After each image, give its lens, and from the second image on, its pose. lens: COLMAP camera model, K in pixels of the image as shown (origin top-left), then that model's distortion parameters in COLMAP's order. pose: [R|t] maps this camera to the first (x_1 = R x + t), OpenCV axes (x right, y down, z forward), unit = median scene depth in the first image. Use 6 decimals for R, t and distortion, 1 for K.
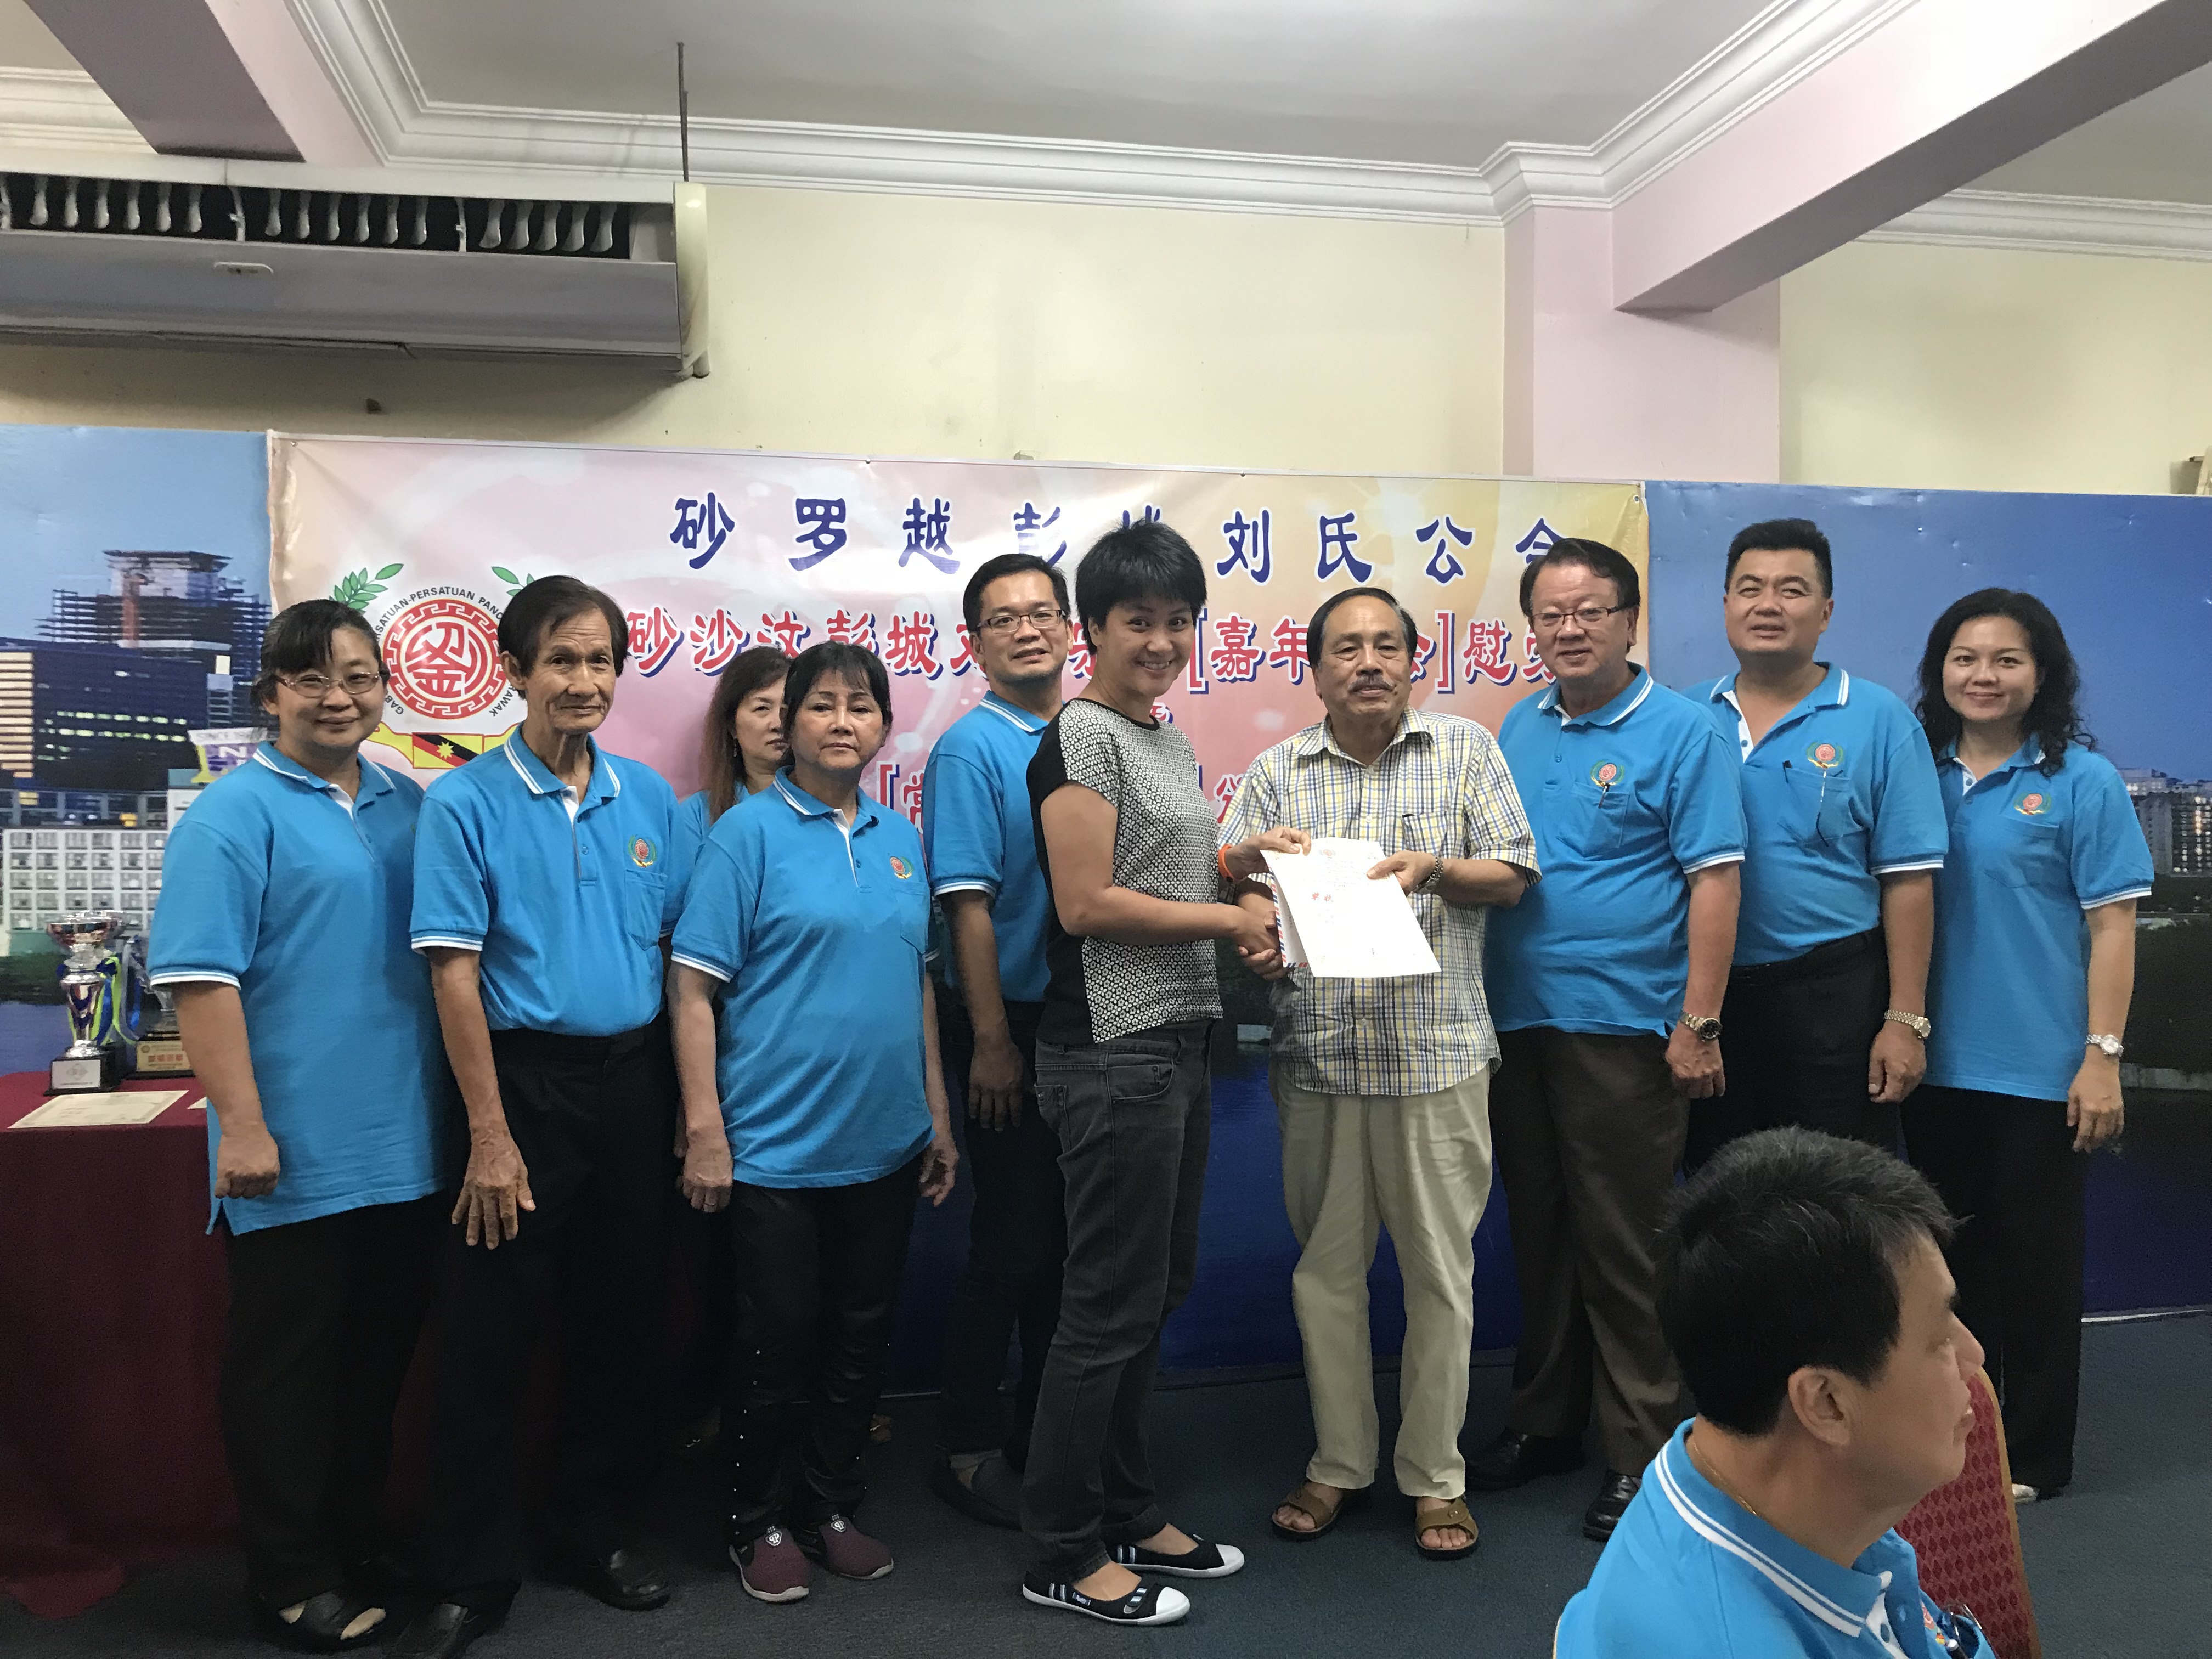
lens RADIAL K [[1826.0, 0, 1098.2], [0, 1826.0, 825.1], [0, 0, 1]] dist [0.024933, -0.011586]
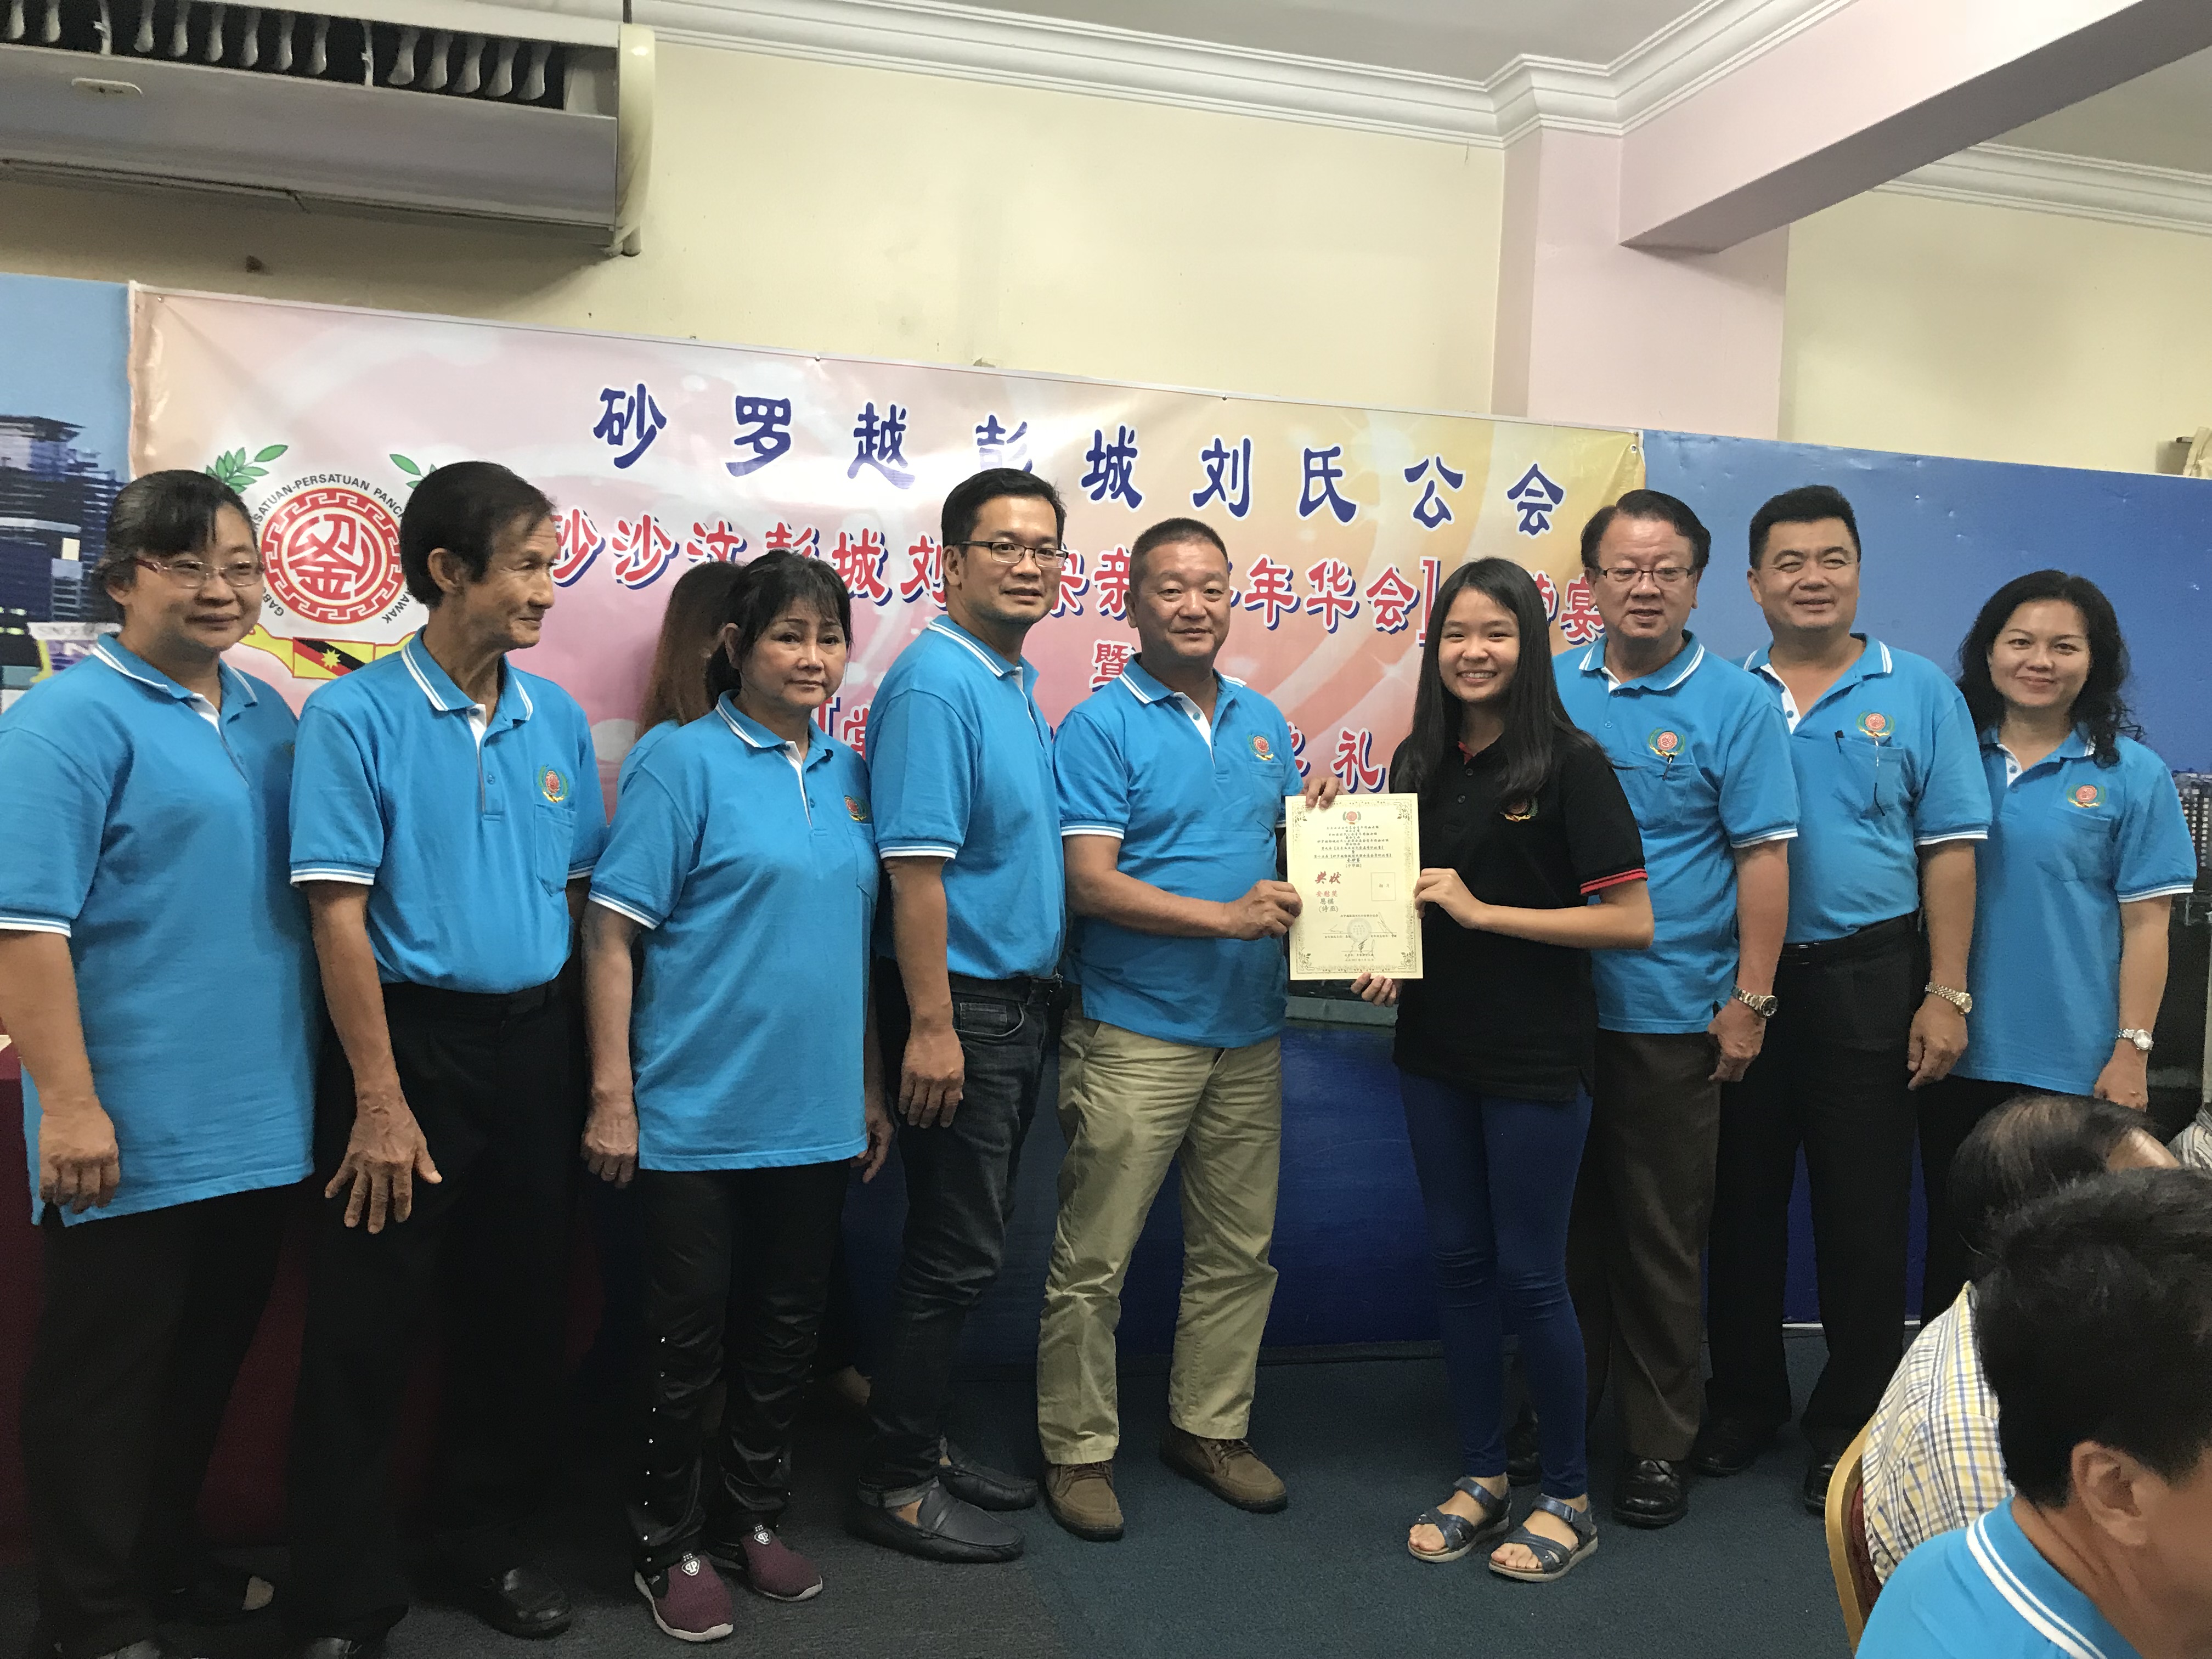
lens RADIAL K [[1824.2, 0, 1103.5], [0, 1824.2, 830.2], [0, 0, 1]] dist [0.011486, 0.016915]
pose [[0.996528, 0.038417, 0.073861, -0.043530], [-0.041057, 0.998559, 0.034561, -0.003790], [-0.072427, -0.037474, 0.996669, 0.083326]]
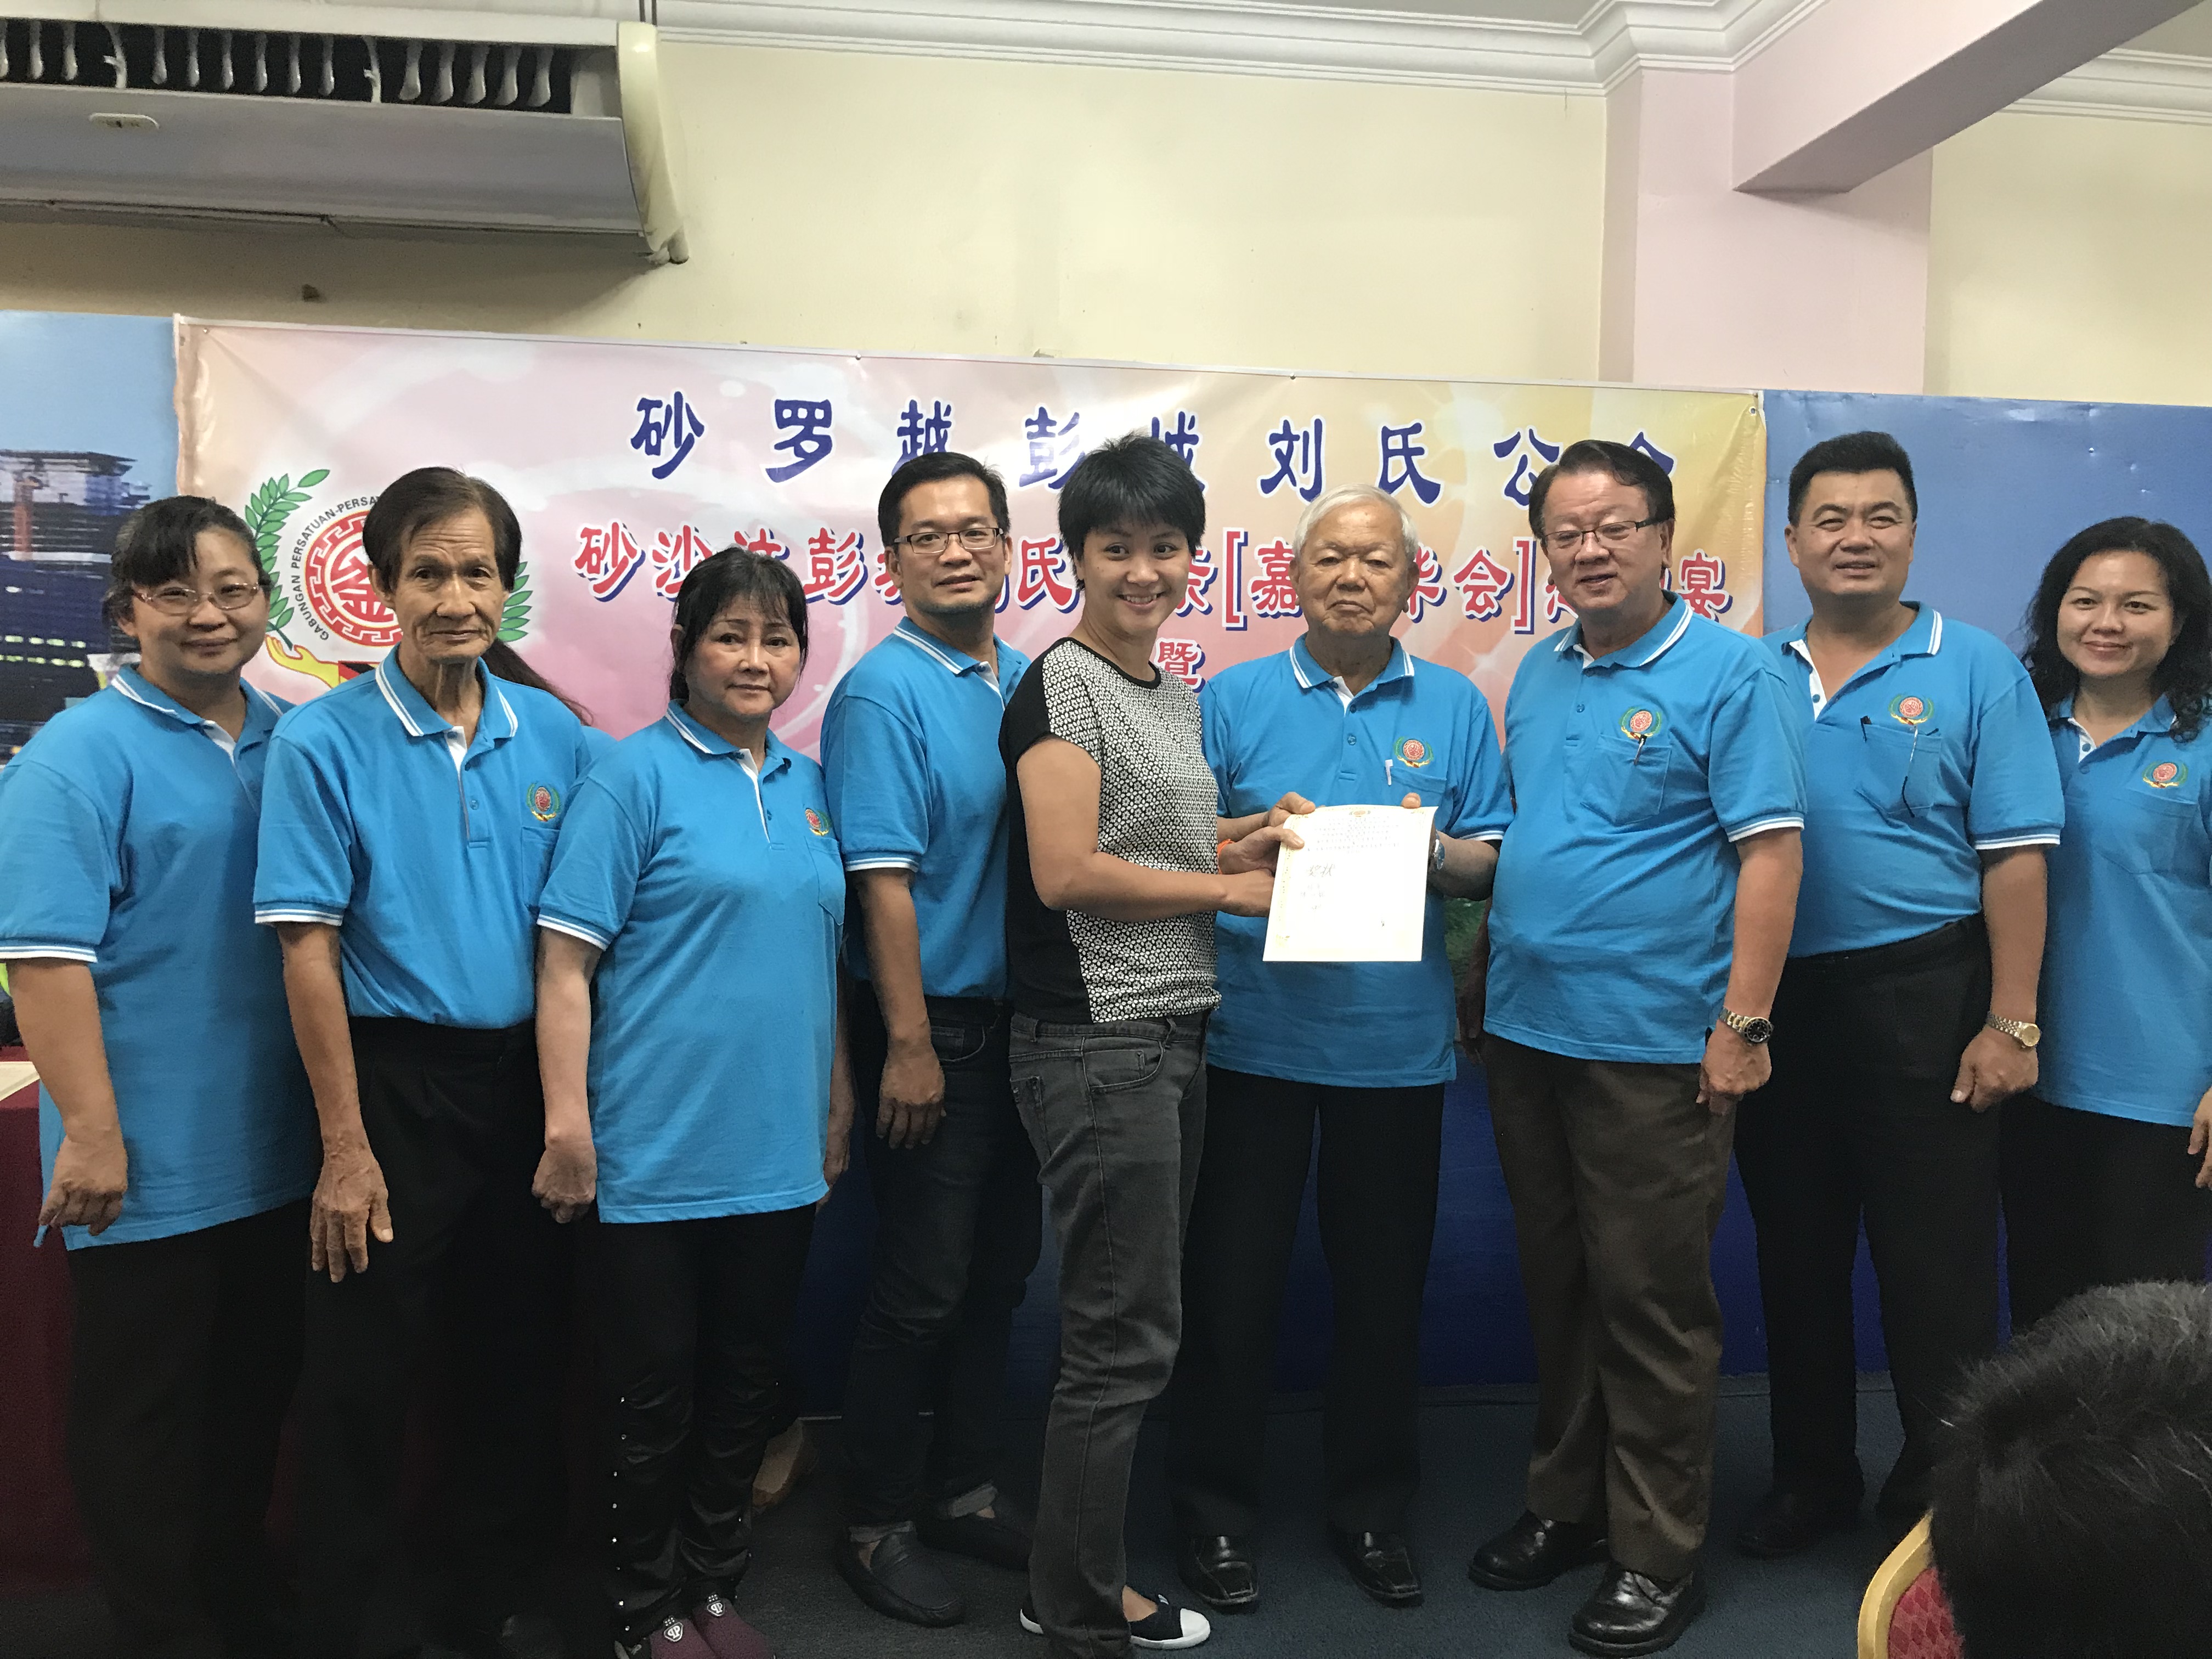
lens RADIAL K [[1833.6, 0, 1105.4], [0, 1833.6, 828.0], [0, 0, 1]] dist [0.014012, 0.000059]
pose [[0.998327, 0.019640, -0.054375, 0.044398], [-0.017874, 0.999303, 0.032769, -0.005283], [0.054980, -0.031742, 0.997983, 0.125626]]
